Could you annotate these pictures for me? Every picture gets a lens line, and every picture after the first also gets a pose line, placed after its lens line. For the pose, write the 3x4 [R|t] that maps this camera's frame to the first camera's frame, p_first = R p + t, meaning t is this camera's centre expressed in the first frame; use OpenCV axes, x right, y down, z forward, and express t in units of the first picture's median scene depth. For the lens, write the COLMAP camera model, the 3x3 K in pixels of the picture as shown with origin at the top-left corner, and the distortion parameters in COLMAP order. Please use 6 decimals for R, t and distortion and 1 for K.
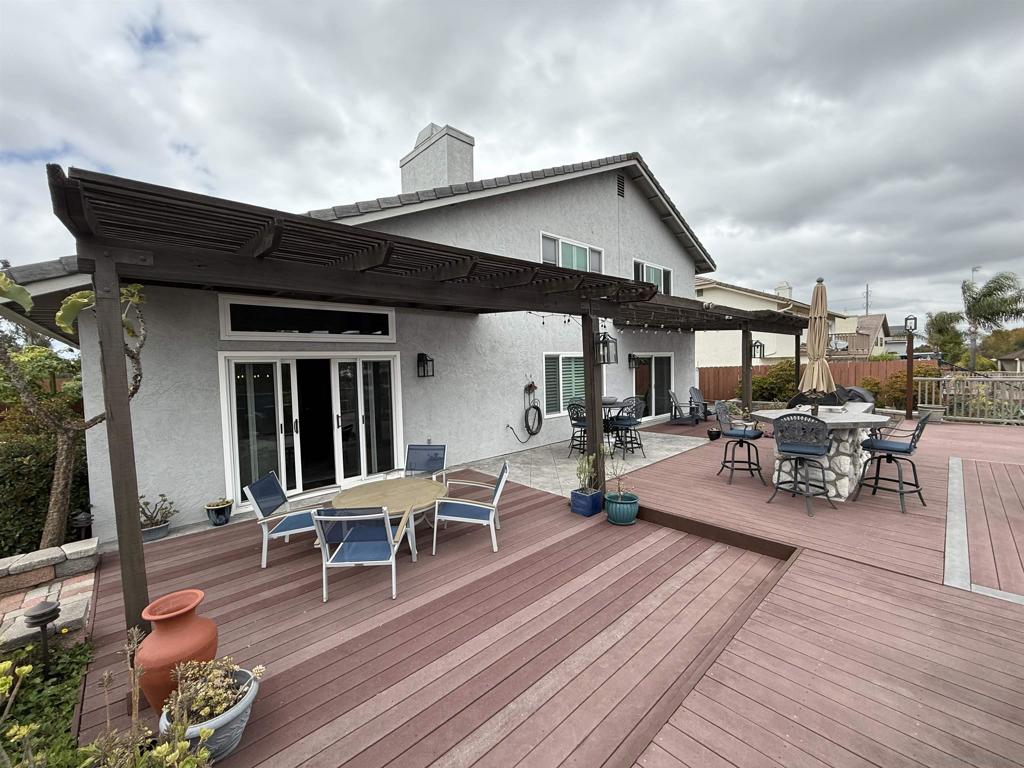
lens RADIAL K [[409.0, 0, 510.6], [0, 409.0, 382.5], [0, 0, 1]] dist [-0.002148, 0.000935]
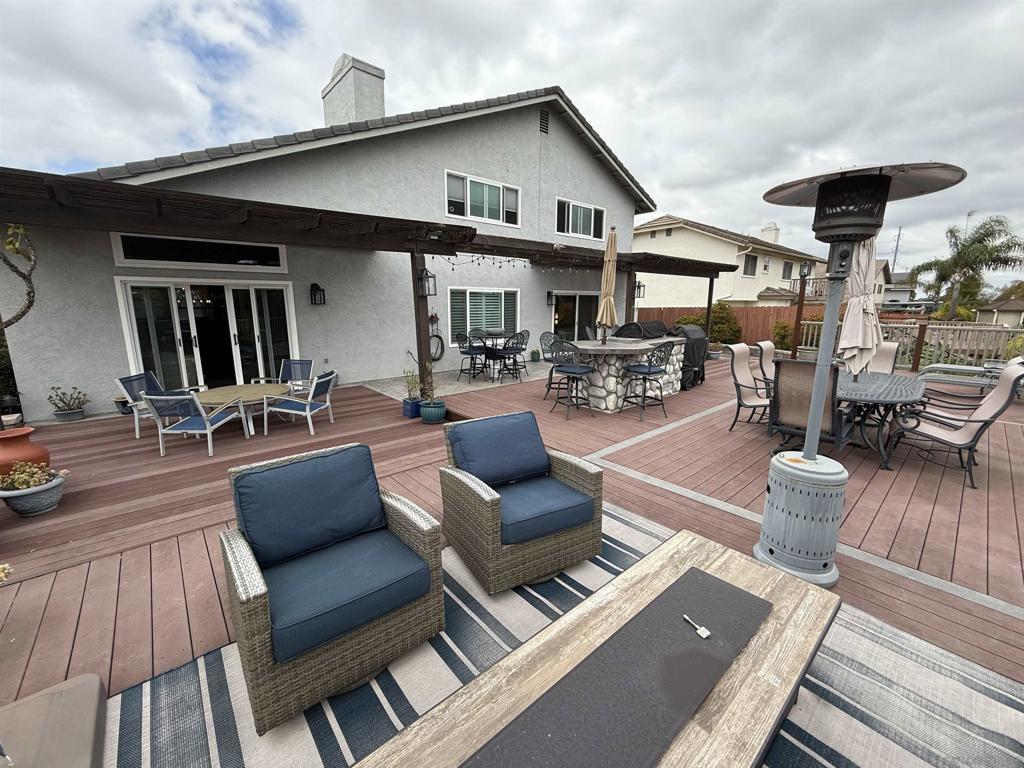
lens RADIAL K [[409.0, 0, 509.0], [0, 409.0, 382.3], [0, 0, 1]] dist [-0.002148, 0.000935]
pose [[0.999125, 0.034628, -0.023446, 0.357144], [-0.030737, 0.988249, 0.149732, 0.013371], [0.028355, -0.148880, 0.988449, -0.155338]]
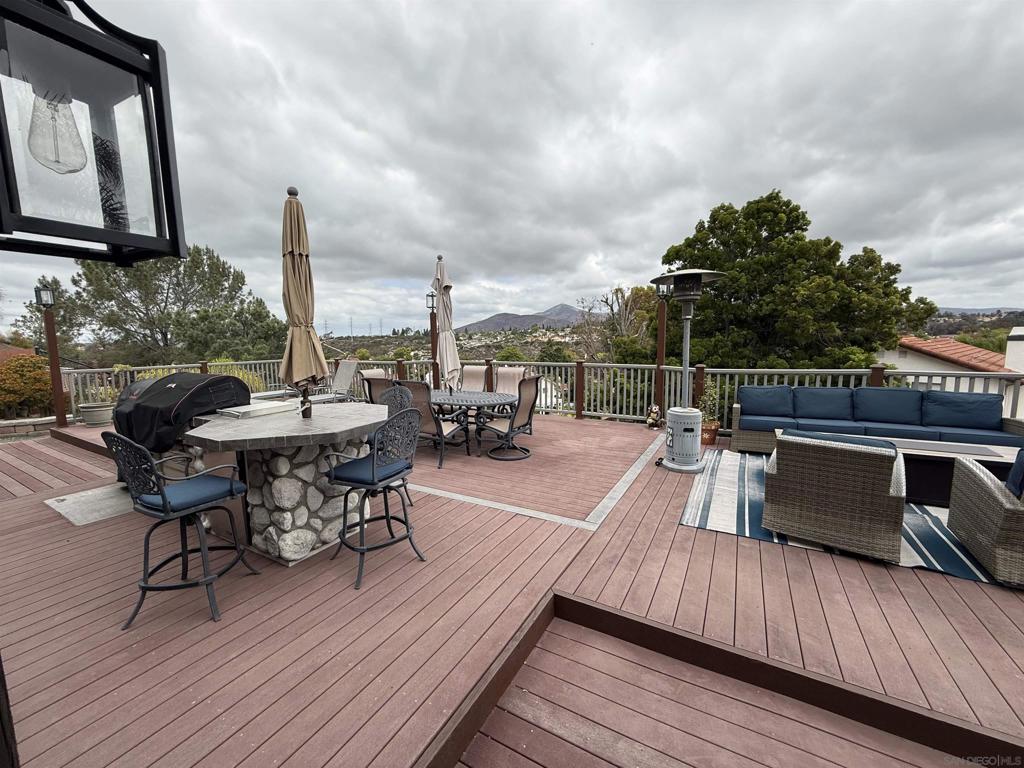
lens RADIAL K [[409.0, 0, 508.5], [0, 409.0, 382.1], [0, 0, 1]] dist [-0.002148, 0.000935]
pose [[-0.297604, -0.068289, 0.952244, 0.054144], [0.068976, 0.993294, 0.092790, -0.005460], [-0.952194, 0.093296, -0.290898, 0.635857]]
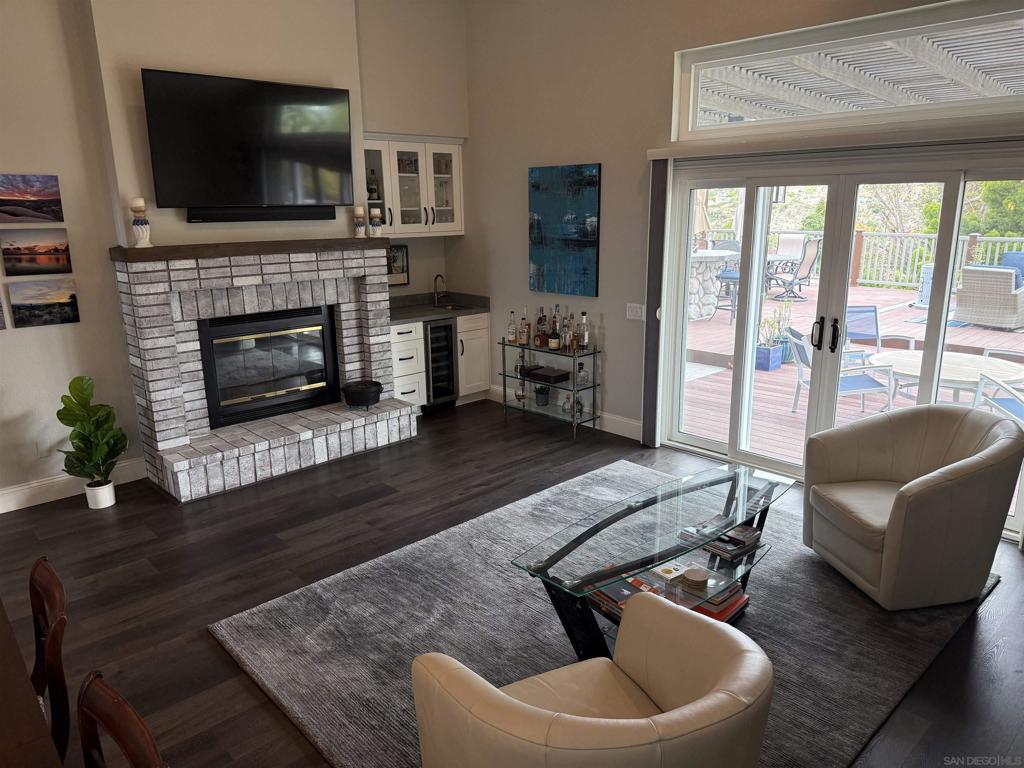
lens RADIAL K [[733.4, 0, 513.9], [0, 733.4, 389.7], [0, 0, 1]] dist [0.024054, -0.029274]
pose [[-0.017526, -0.220301, 0.975275, -1.012297], [0.060160, 0.973425, 0.220964, -0.024681], [-0.998035, 0.062545, -0.003807, 1.115944]]
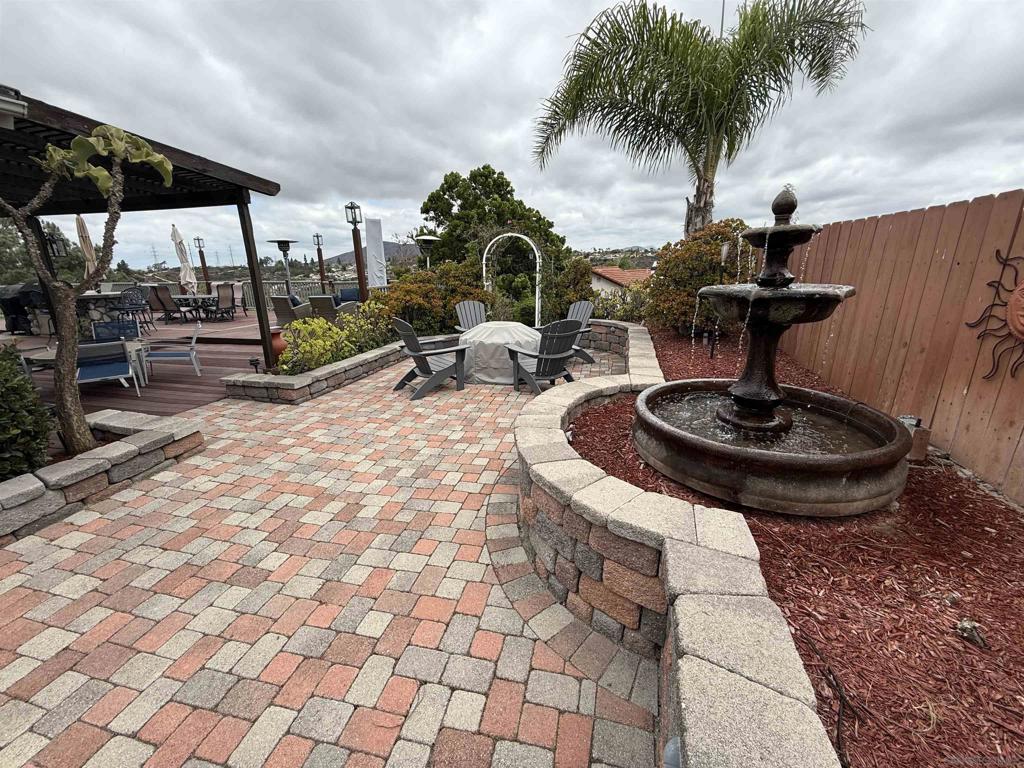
lens RADIAL K [[409.0, 0, 509.9], [0, 409.0, 379.7], [0, 0, 1]] dist [-0.002148, 0.000935]
pose [[-0.545666, -0.185656, 0.817178, -1.270398], [0.069199, 0.961837, 0.264729, 0.067730], [-0.835141, 0.201001, -0.511995, 0.352038]]
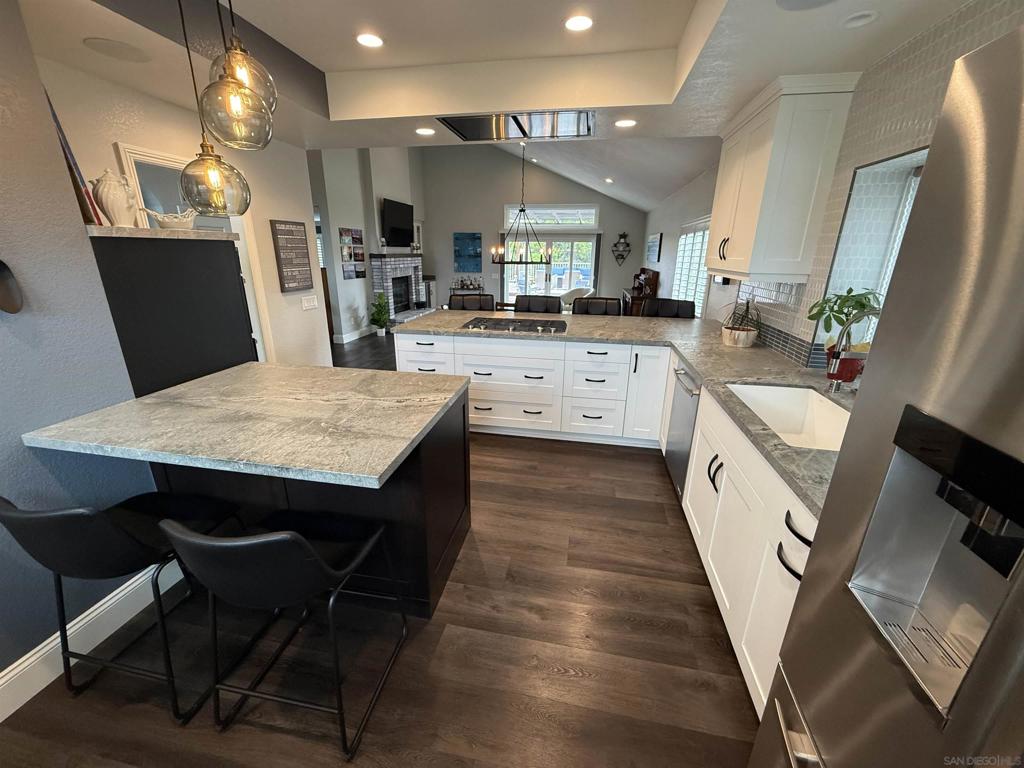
lens RADIAL K [[409.0, 0, 511.2], [0, 409.0, 381.7], [0, 0, 1]] dist [-0.002148, 0.000935]
pose [[-0.593097, -0.229062, 0.771859, -2.087241], [0.040882, 0.948870, 0.313007, -0.029781], [-0.804092, 0.217199, -0.553408, 2.631029]]
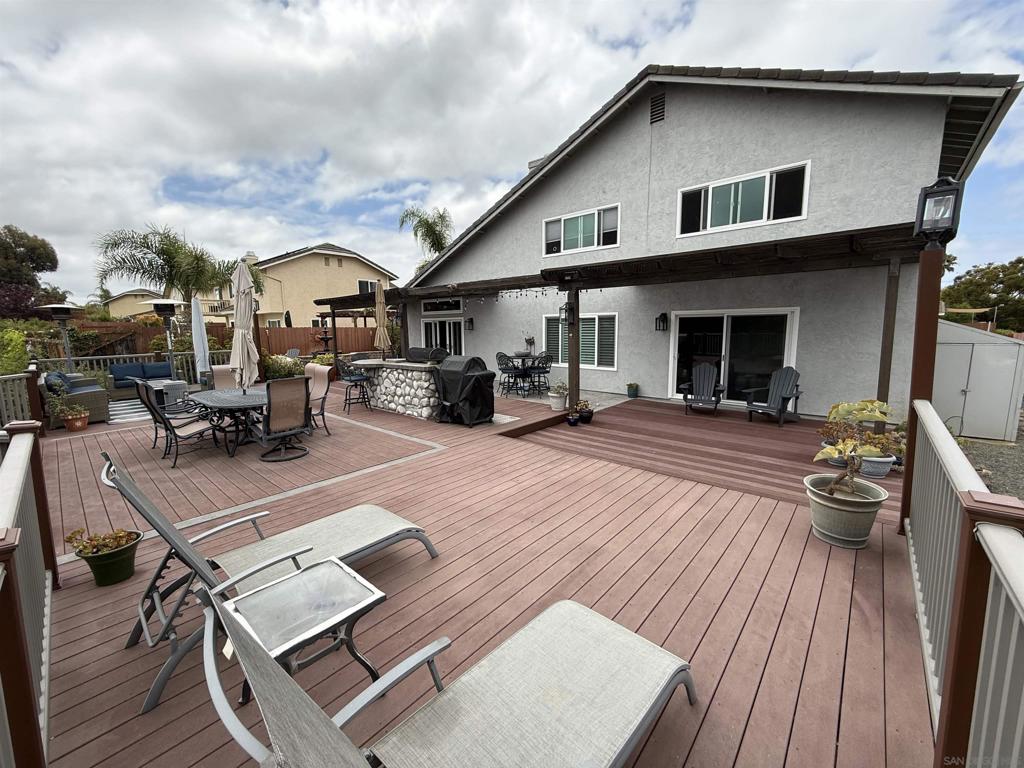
lens RADIAL K [[409.0, 0, 514.8], [0, 409.0, 385.1], [0, 0, 1]] dist [-0.002148, 0.000935]
pose [[0.099661, 0.162679, -0.981633, 1.793162], [-0.042576, 0.986338, 0.159136, -0.073645], [0.994110, 0.025934, 0.105225, 0.996139]]
